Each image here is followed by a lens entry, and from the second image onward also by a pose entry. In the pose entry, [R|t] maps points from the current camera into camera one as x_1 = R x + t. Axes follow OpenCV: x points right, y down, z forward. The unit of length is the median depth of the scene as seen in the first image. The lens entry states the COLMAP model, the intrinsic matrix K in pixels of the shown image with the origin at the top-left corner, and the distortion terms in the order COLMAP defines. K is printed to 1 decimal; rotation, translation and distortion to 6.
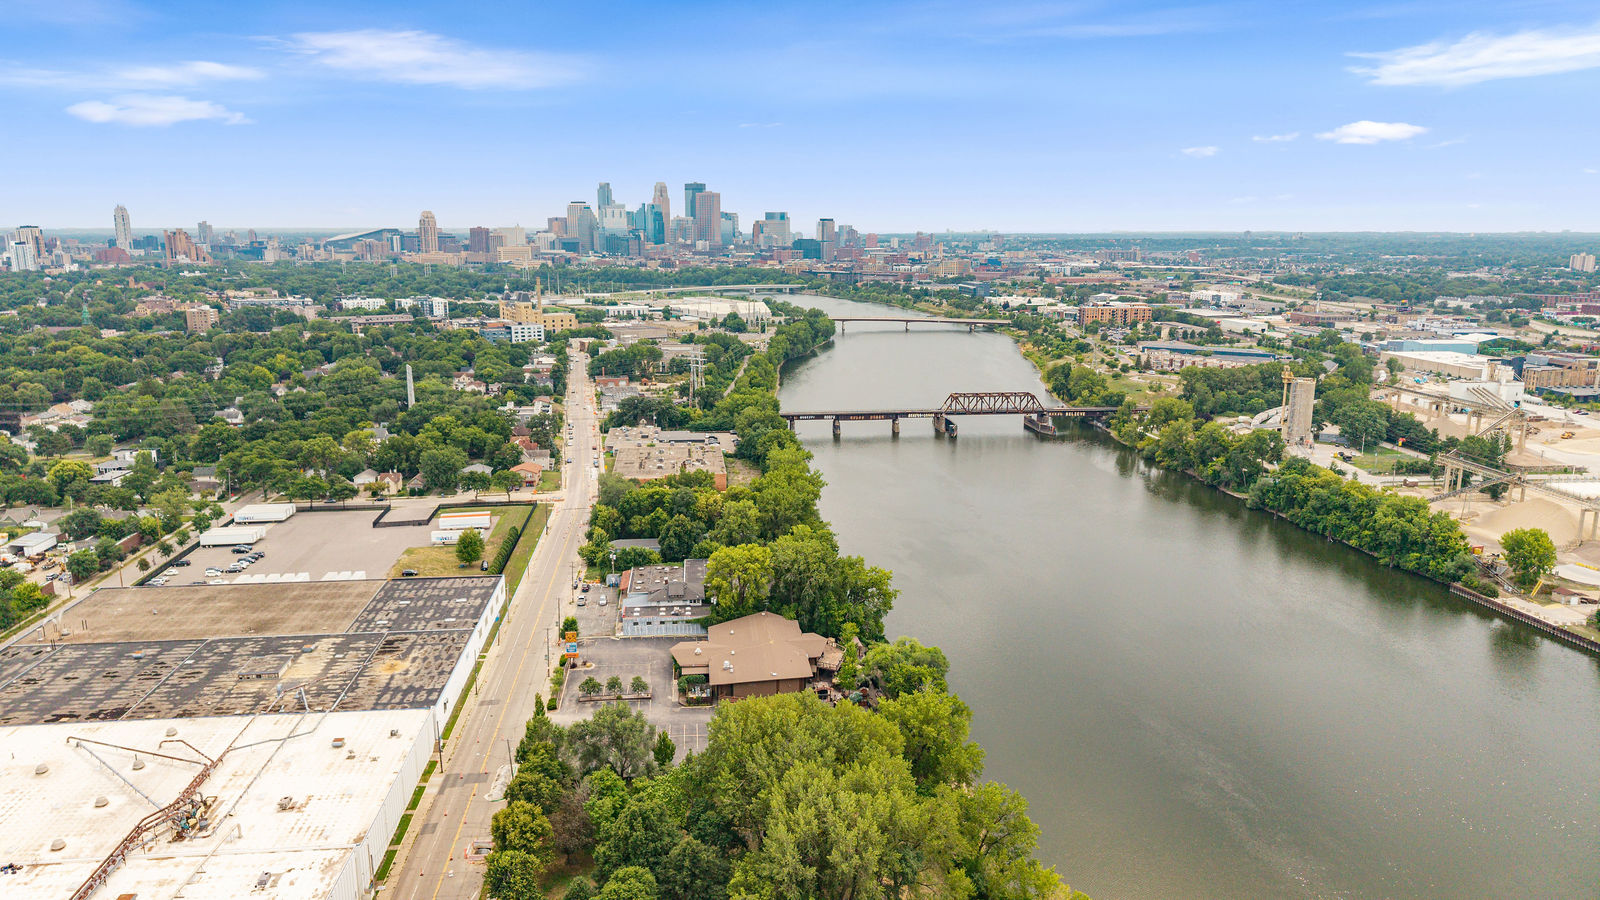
lens RADIAL K [[1067.9, 0, 800.0], [0, 1067.9, 450.0], [0, 0, 1]] dist [-0.008199, -0.006567]
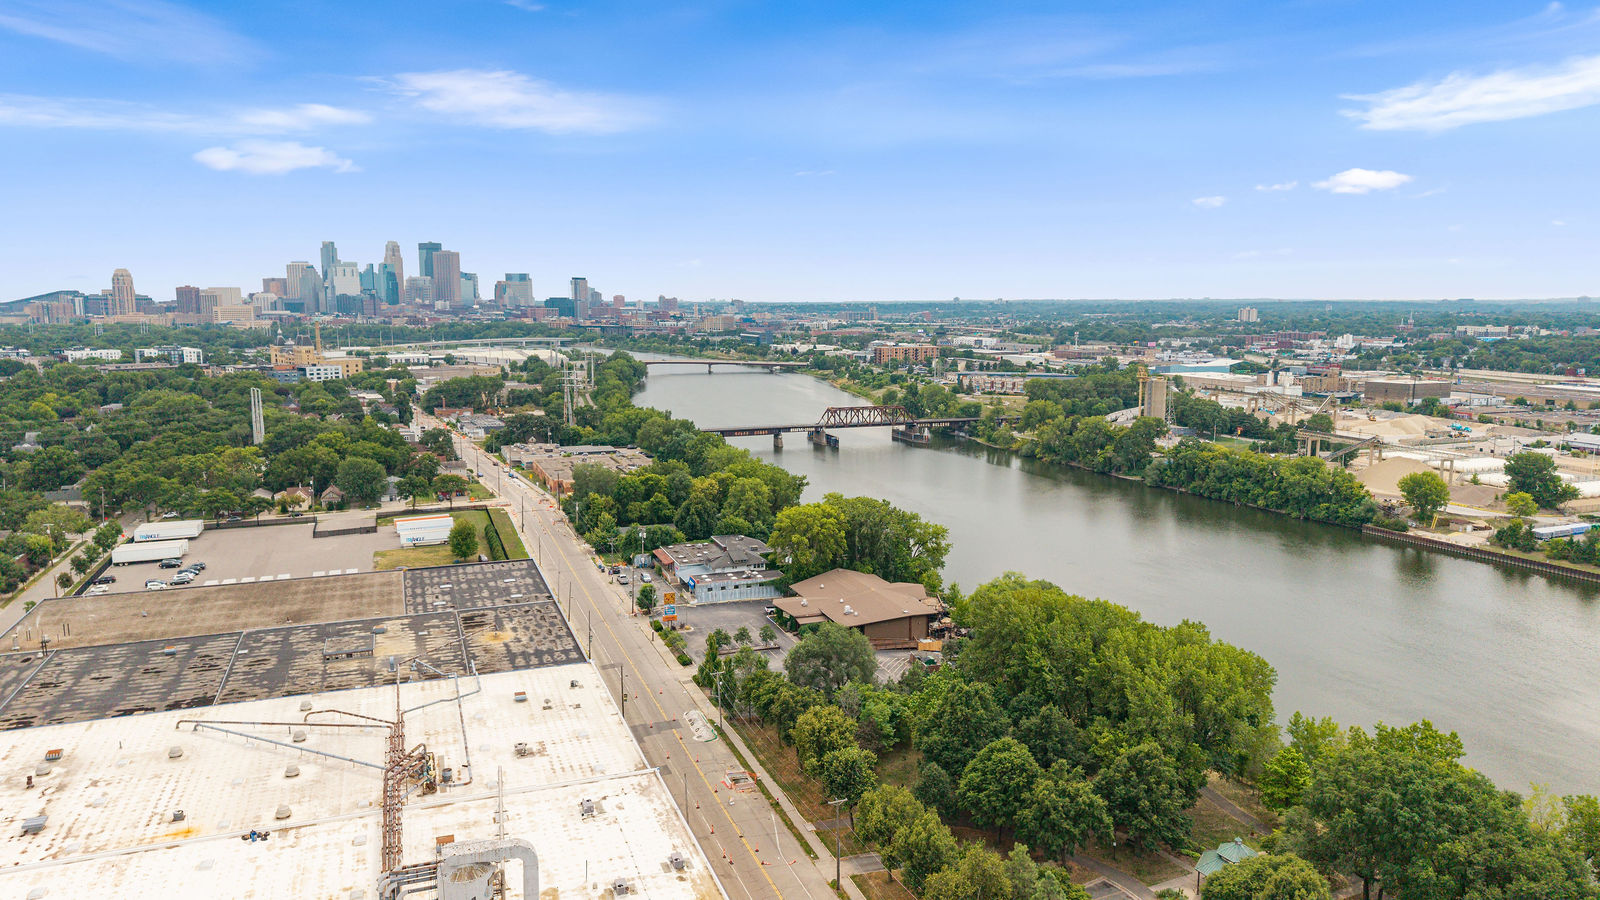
lens RADIAL K [[1067.9, 0, 800.0], [0, 1067.9, 450.0], [0, 0, 1]] dist [-0.008199, -0.006567]
pose [[0.967800, -0.035728, 0.249173, -0.251817], [0.051293, 0.997098, -0.056256, 0.078716], [-0.246440, 0.067225, 0.966824, 0.042247]]
